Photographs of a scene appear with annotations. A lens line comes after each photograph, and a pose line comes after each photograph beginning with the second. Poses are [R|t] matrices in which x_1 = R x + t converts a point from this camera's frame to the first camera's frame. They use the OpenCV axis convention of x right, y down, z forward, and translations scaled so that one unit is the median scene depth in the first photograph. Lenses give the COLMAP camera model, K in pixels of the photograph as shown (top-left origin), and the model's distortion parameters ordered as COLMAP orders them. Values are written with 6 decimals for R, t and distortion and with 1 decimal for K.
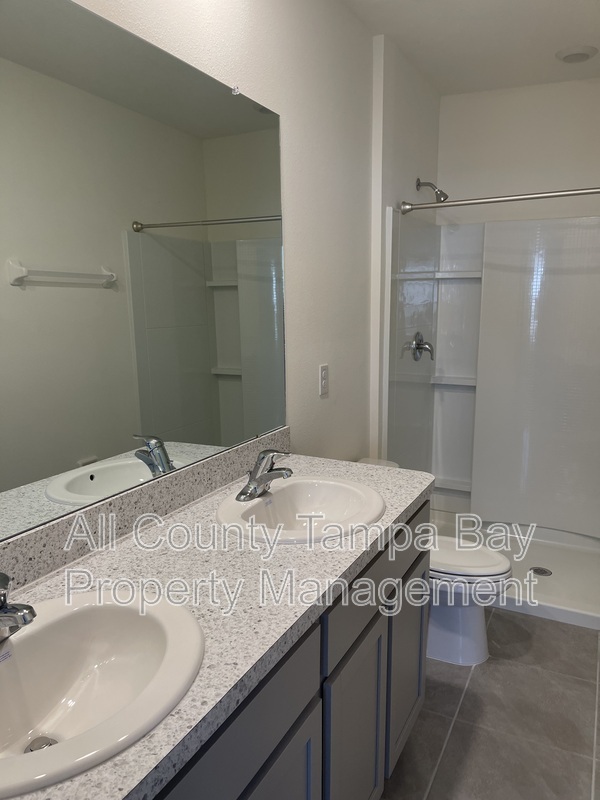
lens RADIAL K [[602.1, 0, 296.7], [0, 602.1, 402.2], [0, 0, 1]] dist [0.054410, -0.061361]
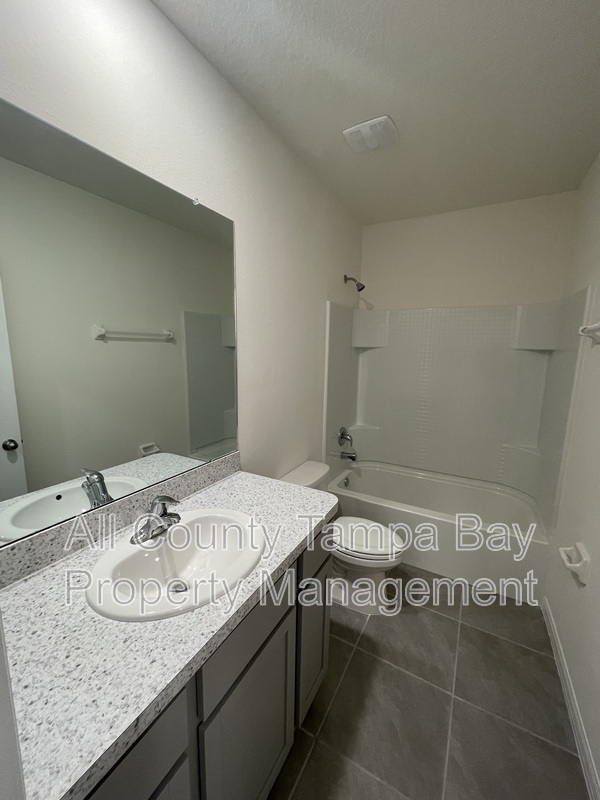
lens RADIAL K [[323.7, 0, 301.5], [0, 323.7, 393.8], [0, 0, 1]] dist [0.000639, 0.000068]
pose [[0.999238, 0.030763, -0.024042, 0.153185], [-0.031402, 0.999151, -0.026680, -0.078429], [0.023201, 0.027414, 0.999355, 0.296028]]
